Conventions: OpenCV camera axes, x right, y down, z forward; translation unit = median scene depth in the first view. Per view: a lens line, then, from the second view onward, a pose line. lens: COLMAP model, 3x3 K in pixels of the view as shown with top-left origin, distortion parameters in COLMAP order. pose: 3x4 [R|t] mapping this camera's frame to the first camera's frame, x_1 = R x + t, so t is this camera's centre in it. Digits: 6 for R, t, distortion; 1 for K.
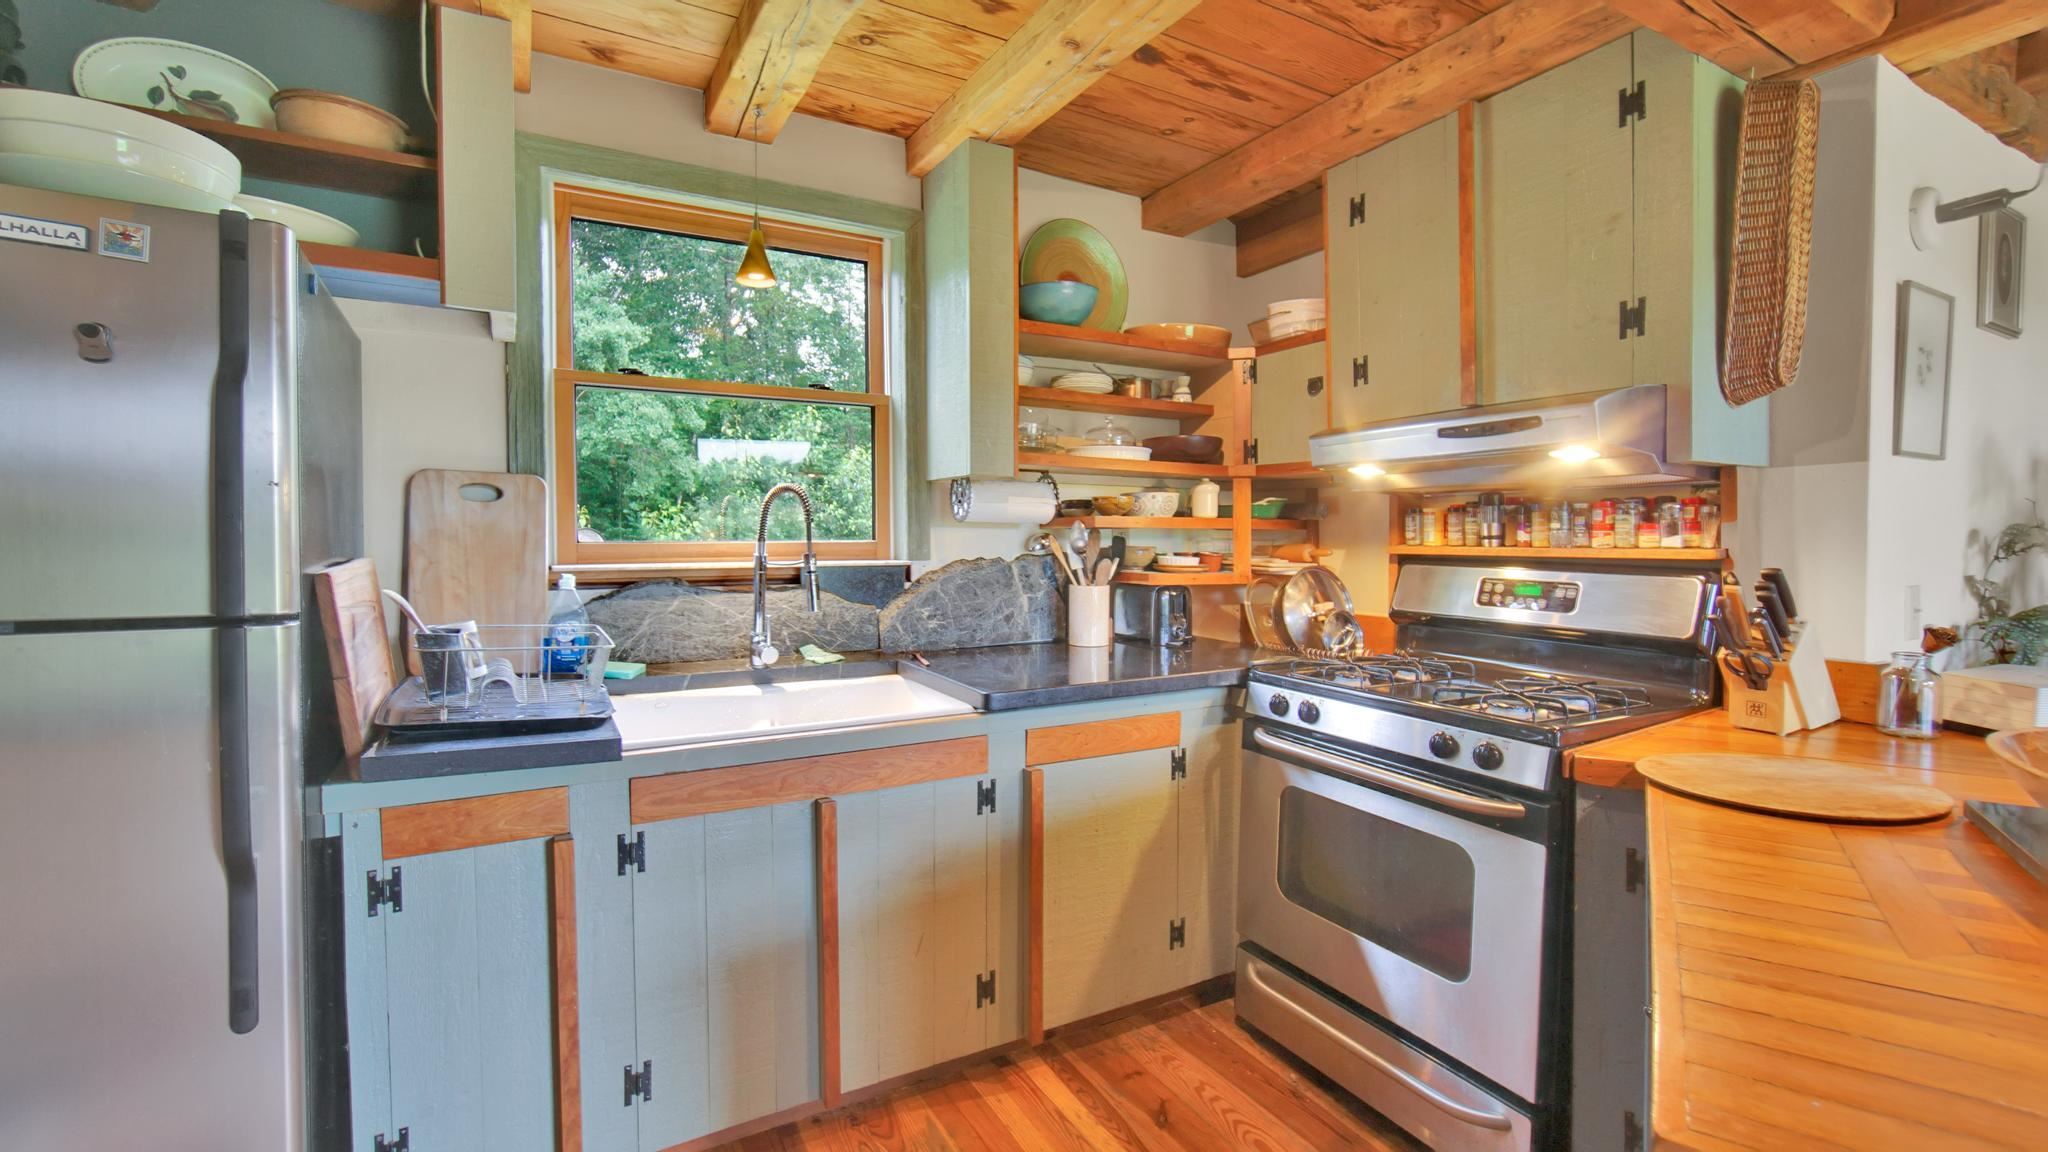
lens RADIAL K [[879.7, 0, 1004.7], [0, 879.7, 560.9], [0, 0, 1]] dist [-0.006884, 0.000216]
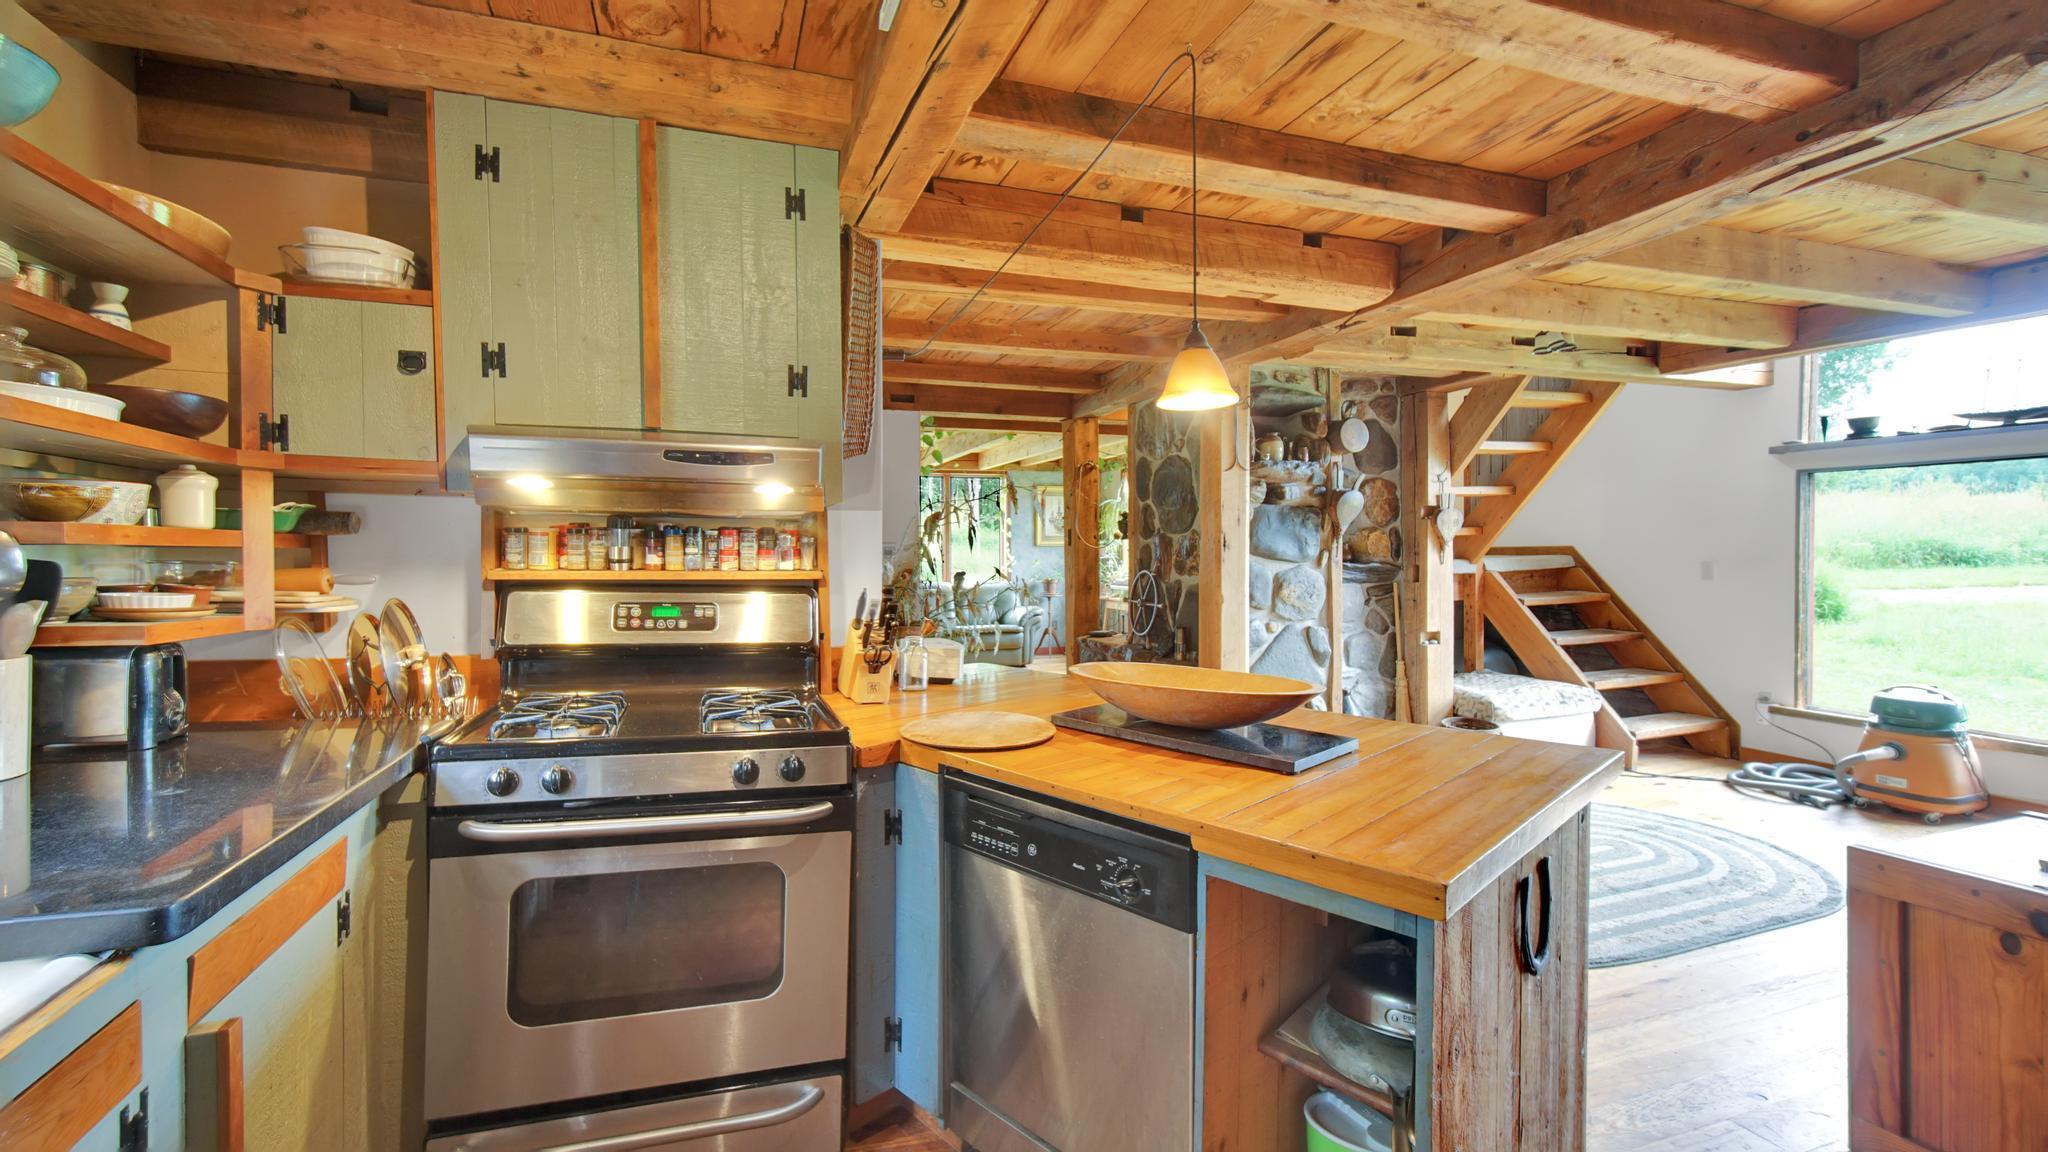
lens RADIAL K [[879.7, 0, 1004.7], [0, 879.7, 560.9], [0, 0, 1]] dist [-0.006884, 0.000216]
pose [[0.176038, -0.004831, 0.984371, -0.345083], [0.017801, 0.999840, 0.001723, -0.021292], [-0.984222, 0.017220, 0.176096, 0.411509]]
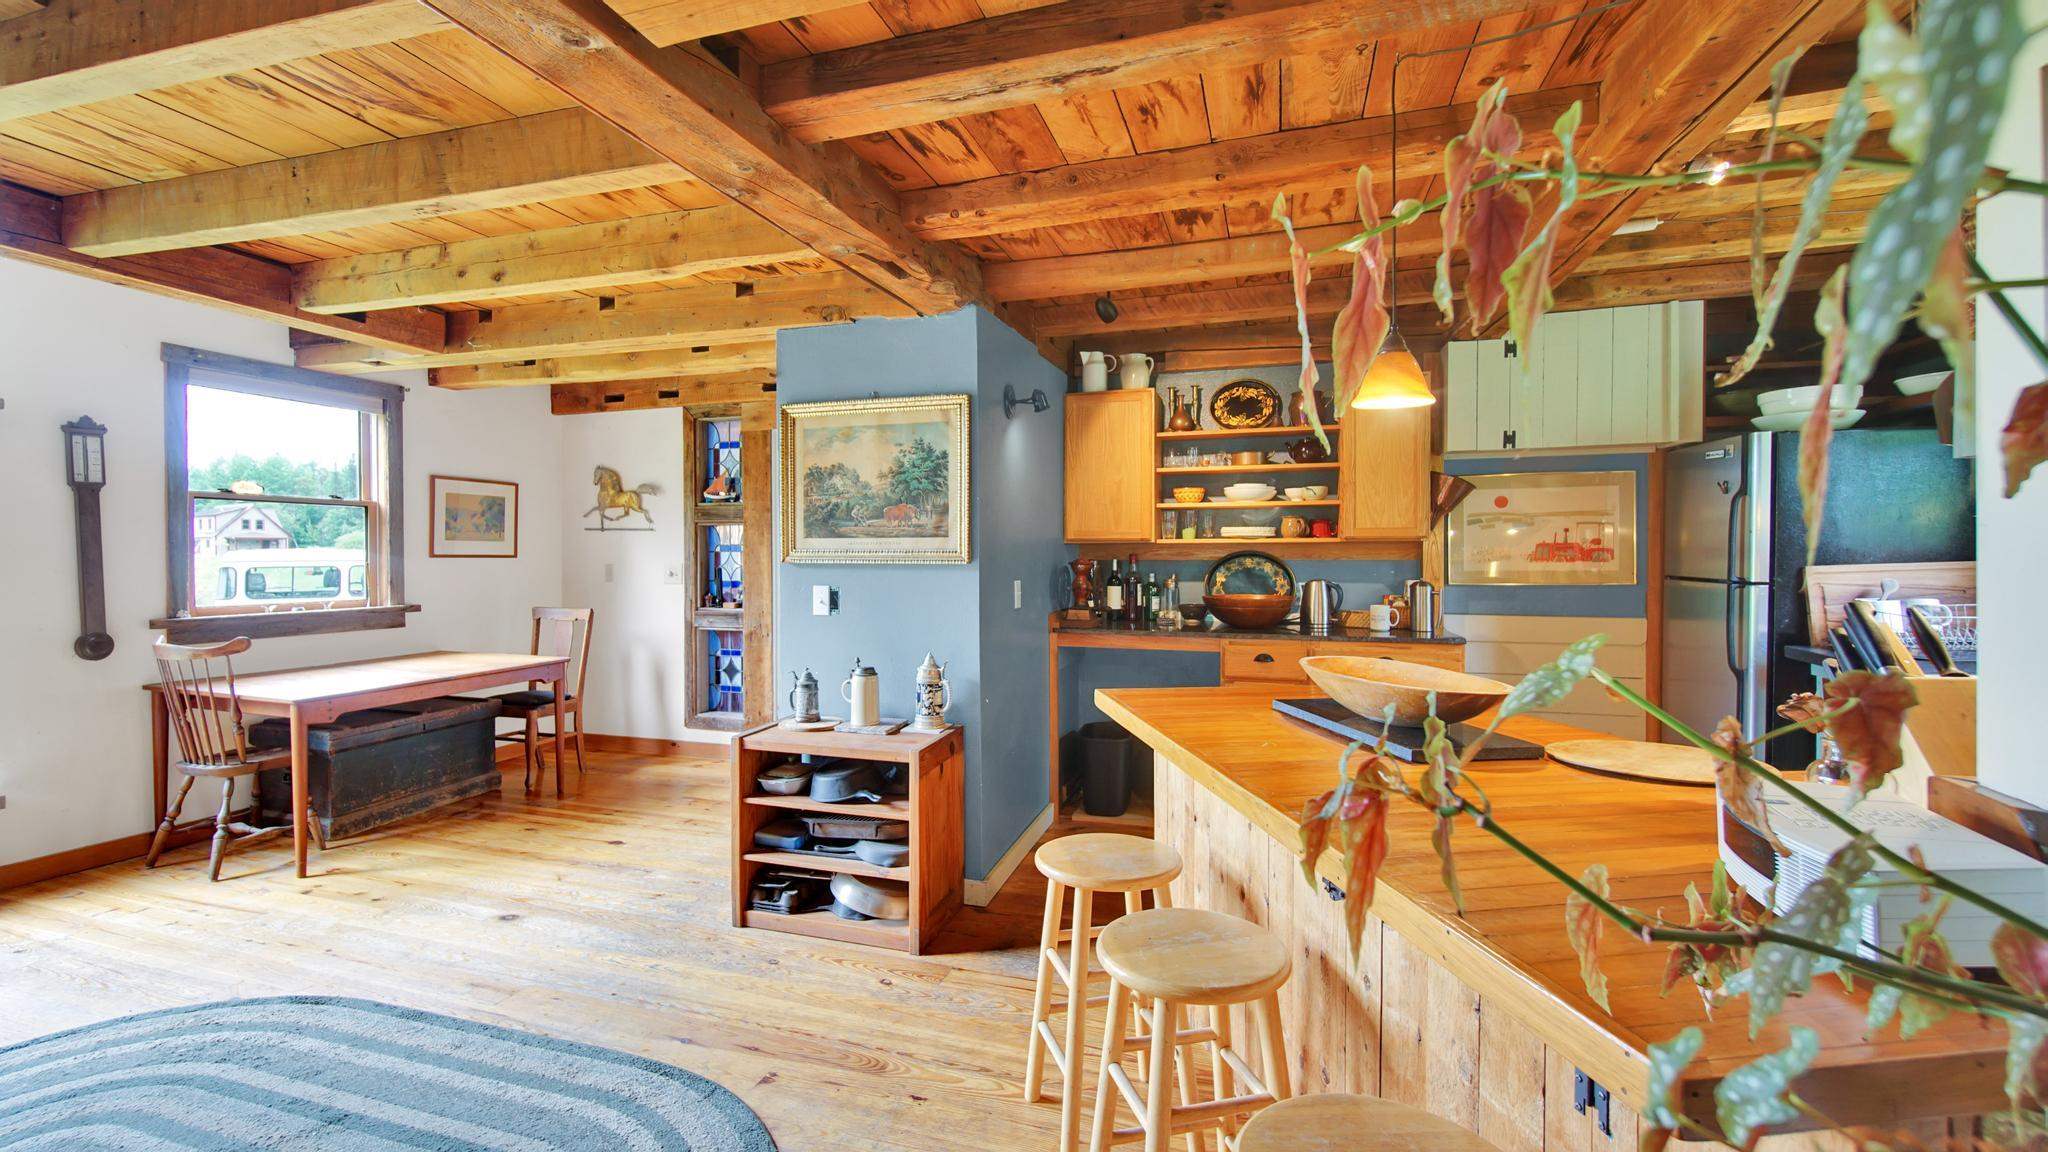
lens RADIAL K [[868.8, 0, 990.9], [0, 868.8, 569.3], [0, 0, 1]] dist [-0.007545, 0.000149]
pose [[-0.735783, 0.023278, -0.676817, 1.430960], [-0.002757, 0.999298, 0.037367, -0.037804], [0.677211, 0.029360, -0.735203, 0.752647]]
